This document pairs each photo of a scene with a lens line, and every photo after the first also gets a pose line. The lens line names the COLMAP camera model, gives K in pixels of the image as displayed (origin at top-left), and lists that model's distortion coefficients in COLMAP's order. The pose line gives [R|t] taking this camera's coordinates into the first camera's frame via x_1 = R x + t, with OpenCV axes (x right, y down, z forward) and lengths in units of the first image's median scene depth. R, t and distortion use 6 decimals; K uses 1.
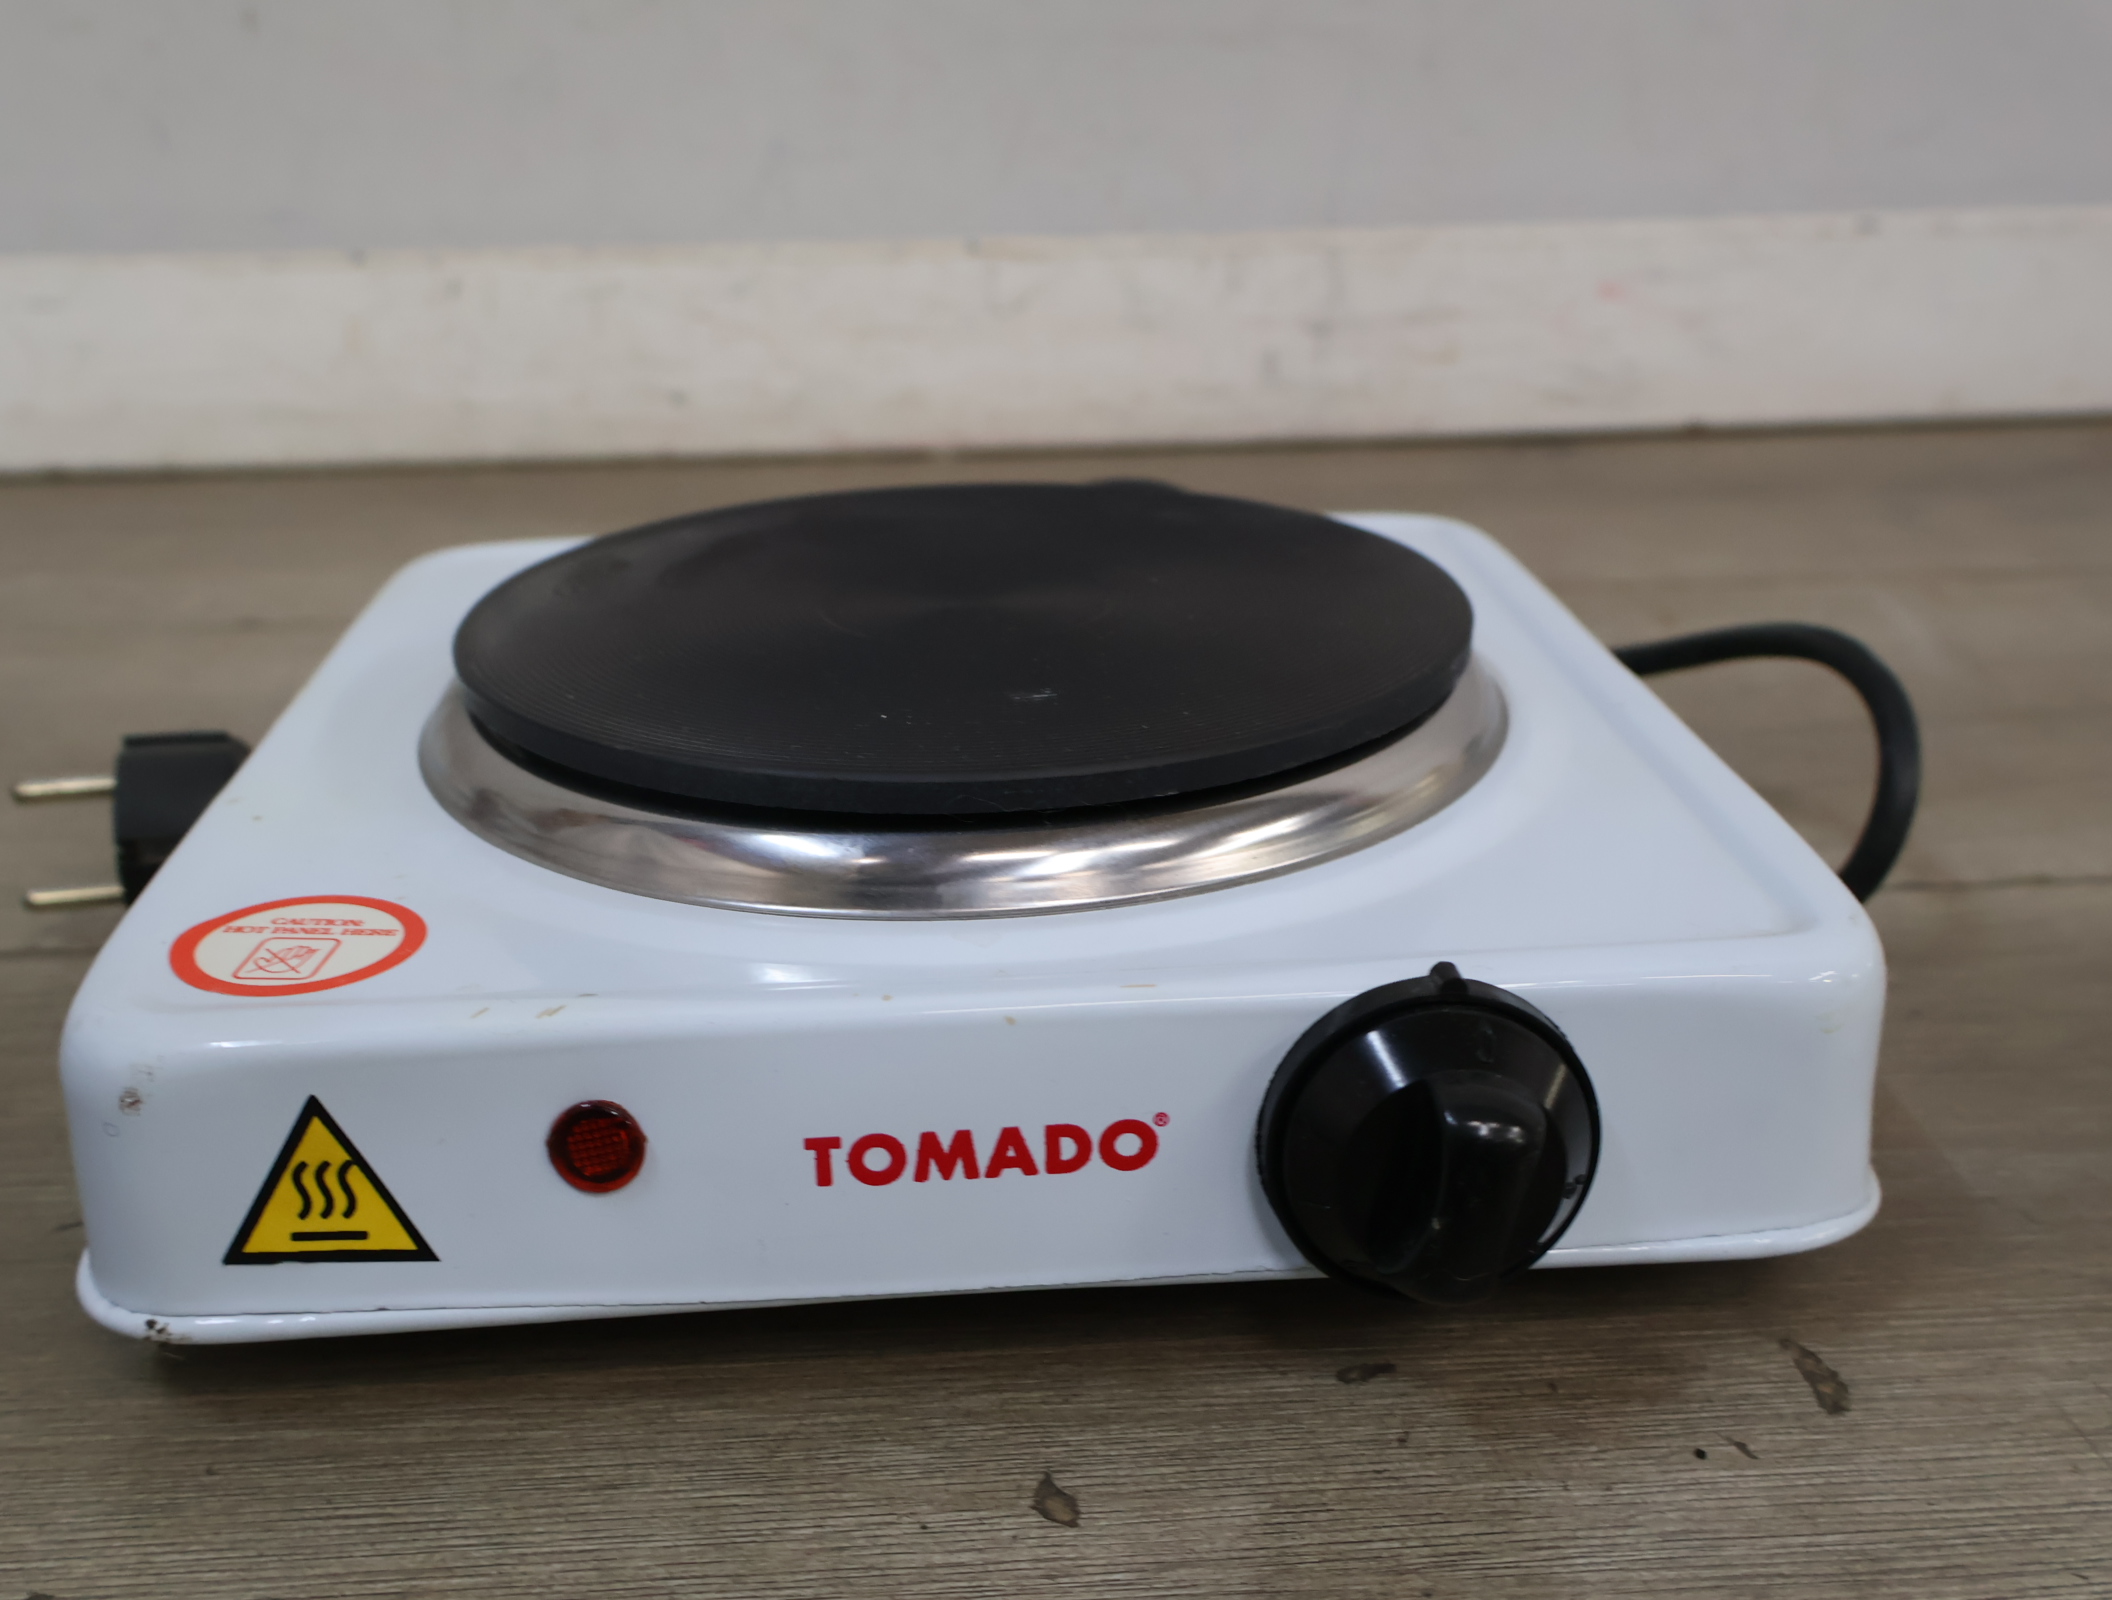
lens RADIAL K [[2181.1, 0, 1064.3], [0, 2181.1, 797.7], [0, 0, 1]] dist [0.006557, 0.013023]
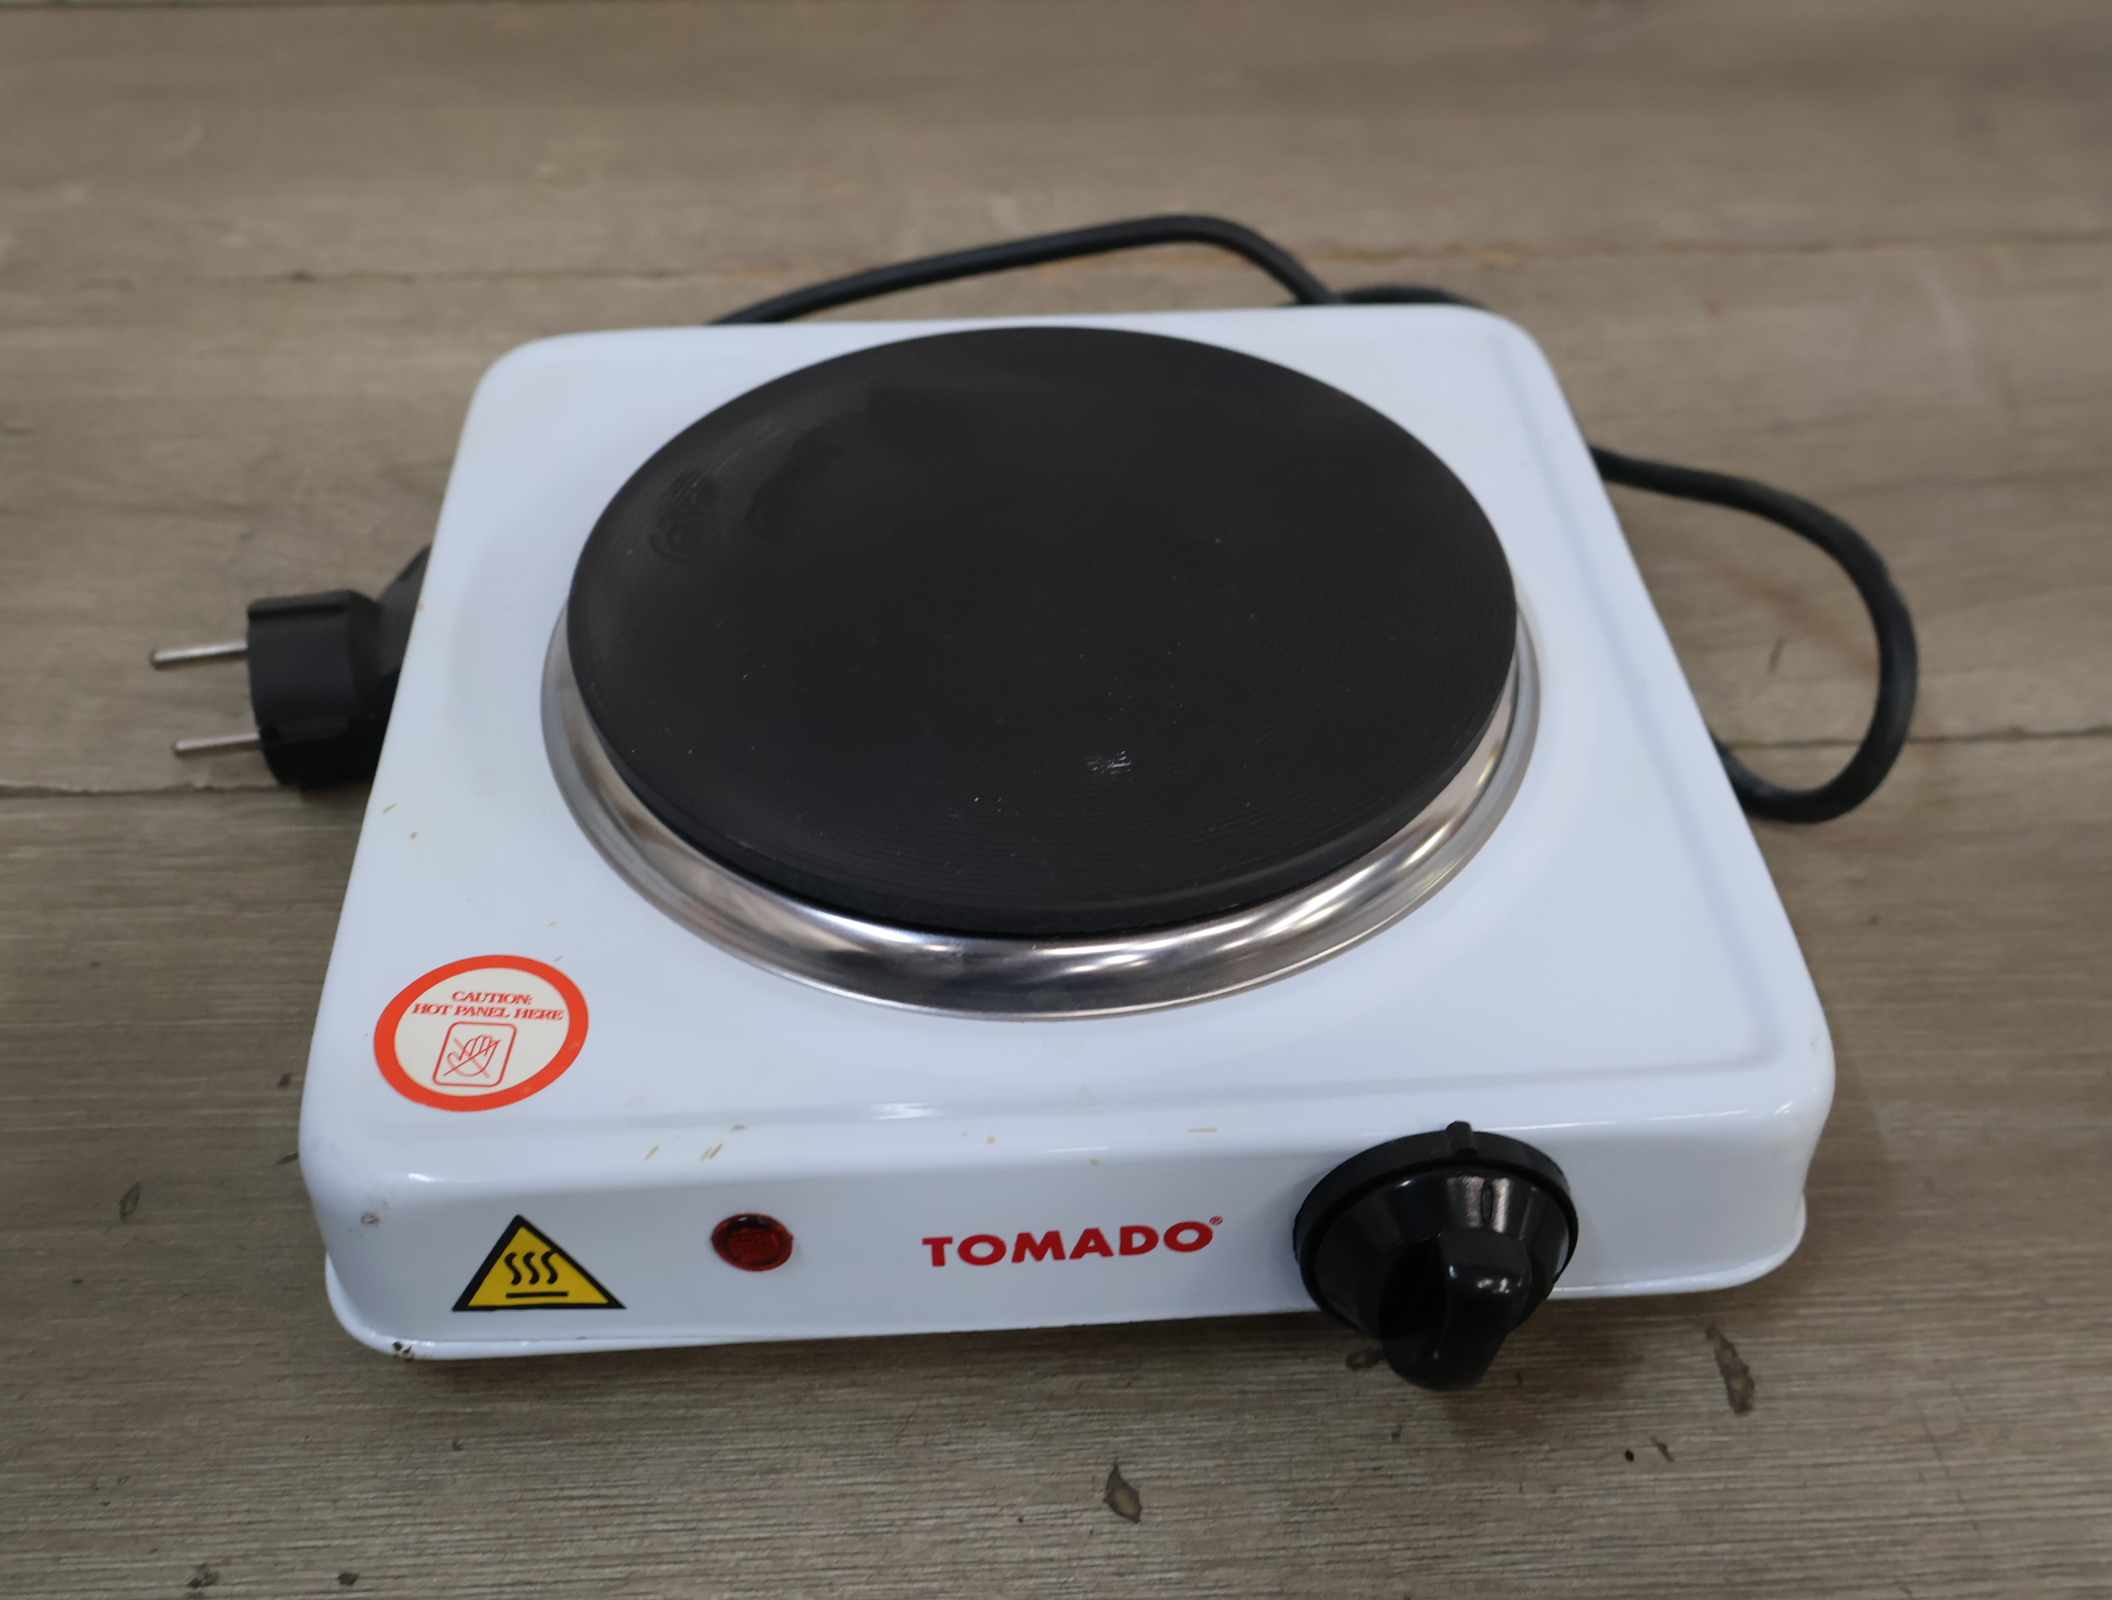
lens RADIAL K [[2173.8, 0, 1068.3], [0, 2173.8, 796.7], [0, 0, 1]] dist [0.004450, 0.006020]
pose [[0.999857, 0.016422, 0.003955, -0.046968], [-0.016722, 0.929279, 0.369001, -0.522709], [0.002384, -0.369014, 0.929421, -0.035692]]
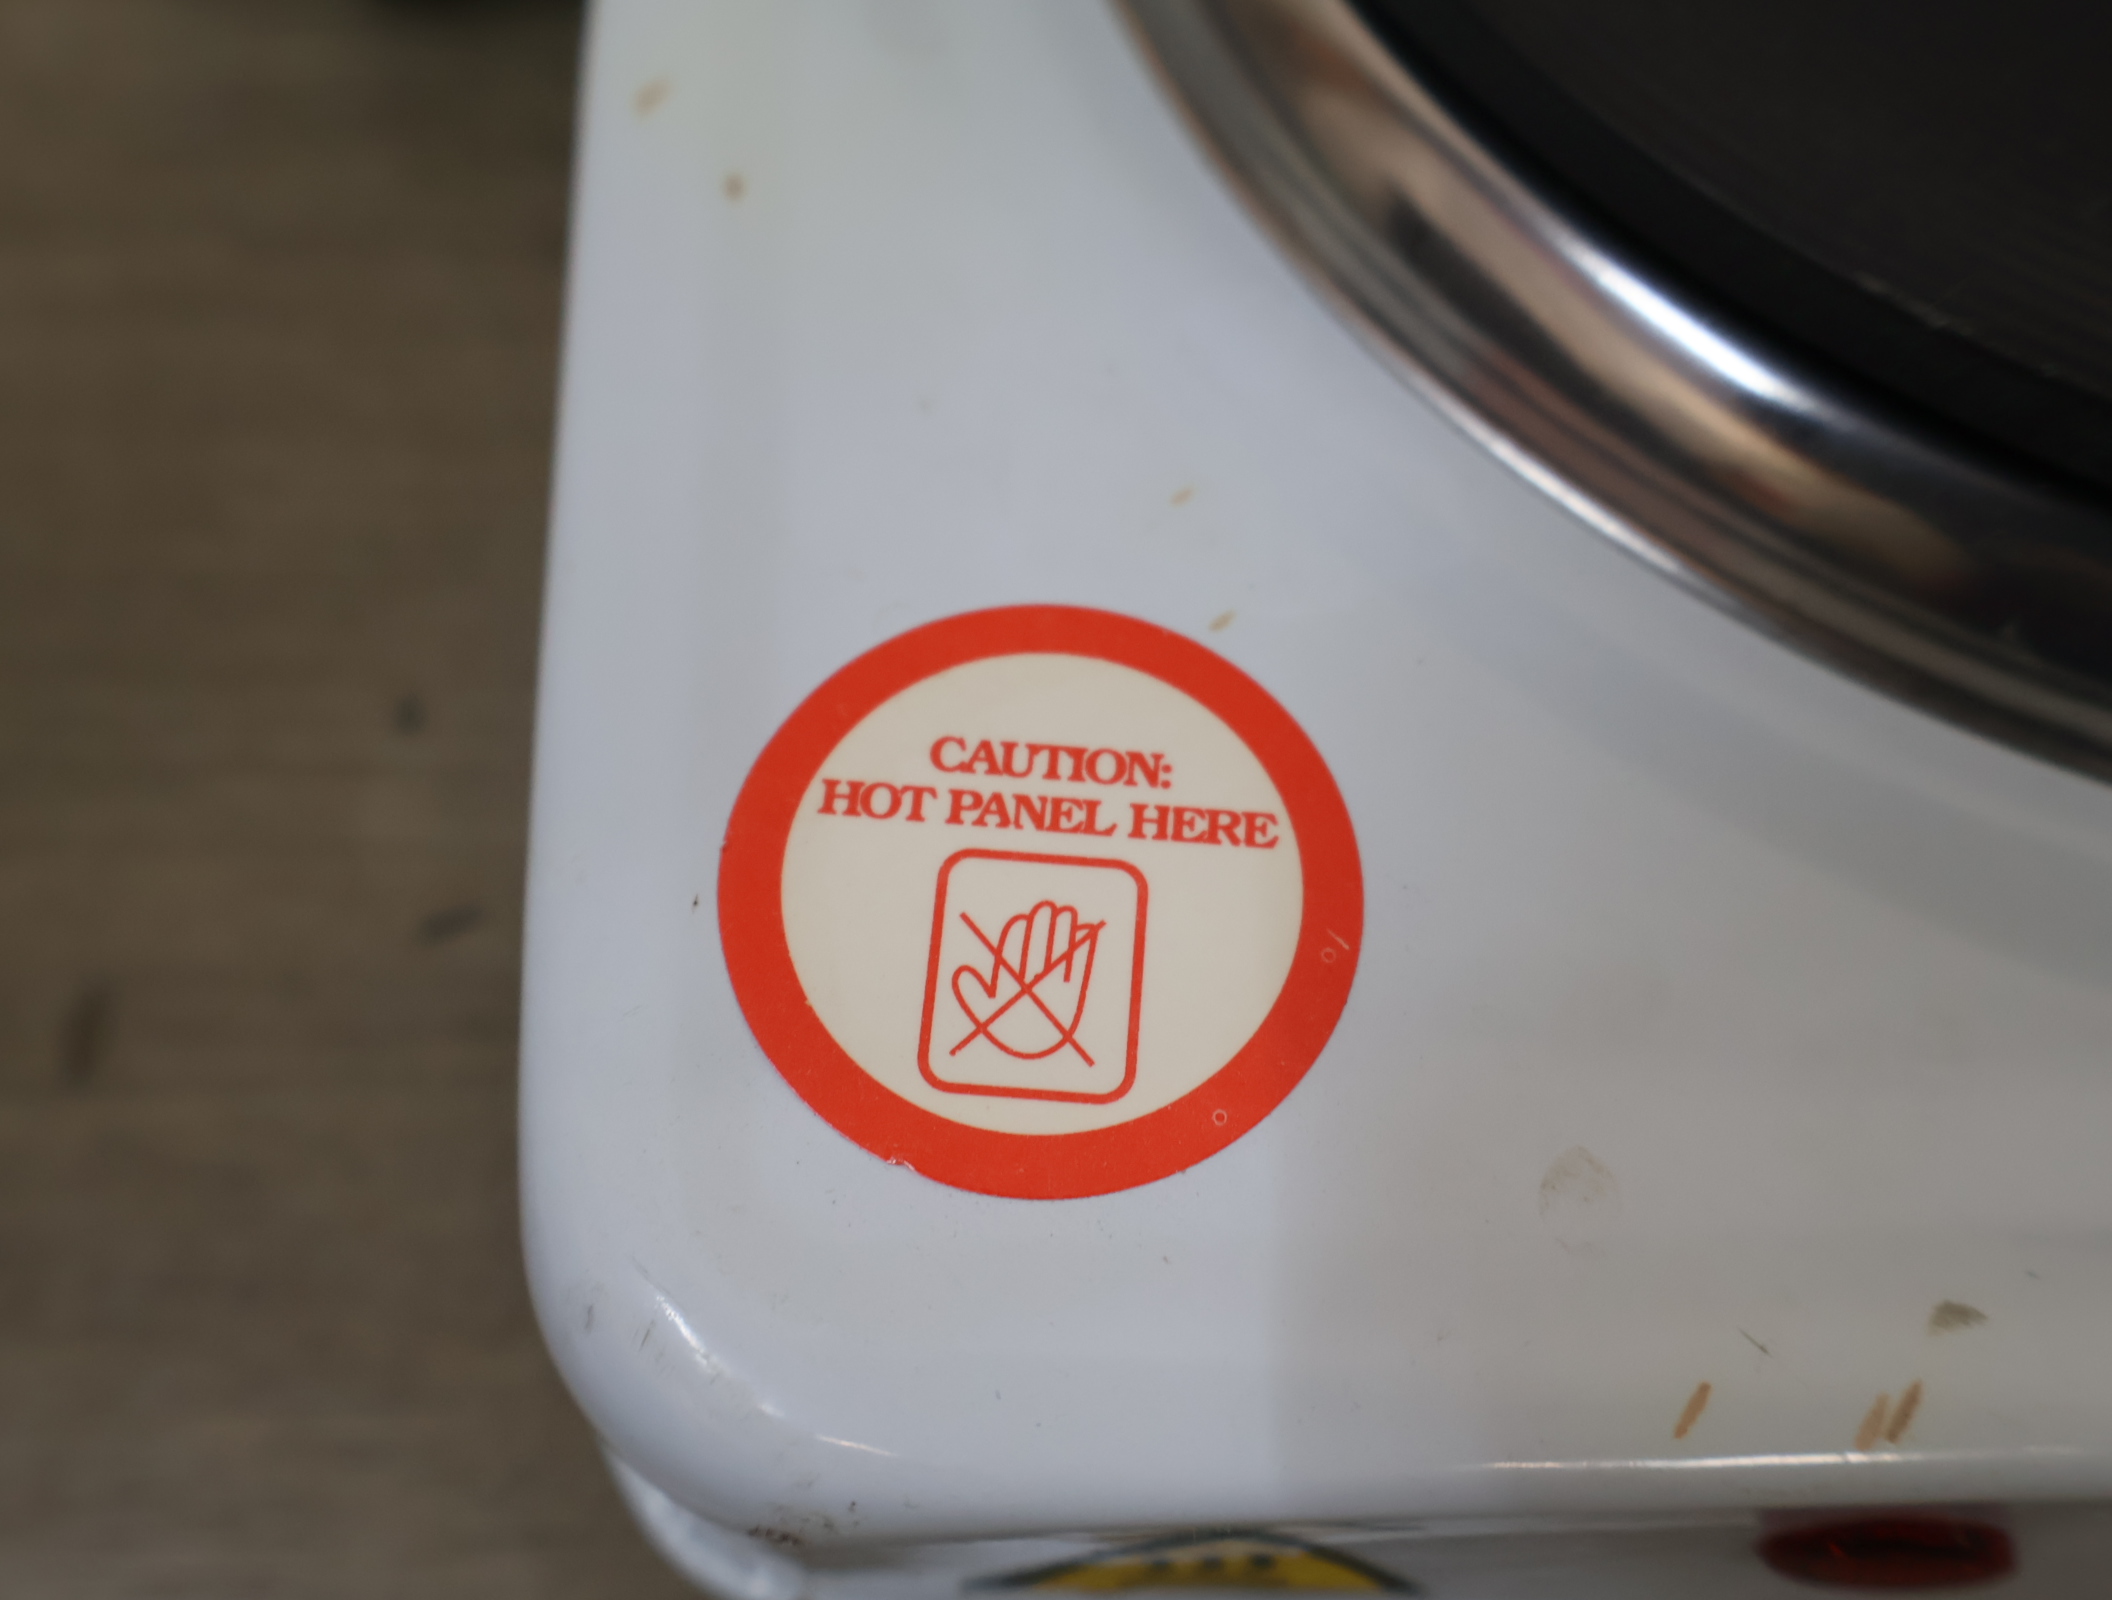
lens RADIAL K [[2156.2, 0, 1058.1], [0, 2156.2, 818.6], [0, 0, 1]] dist [0.015673, 0.000343]
pose [[0.998889, 0.046375, -0.008363, -0.372395], [-0.026783, 0.704738, 0.708962, -0.223154], [0.038772, -0.707951, 0.705197, 0.804973]]
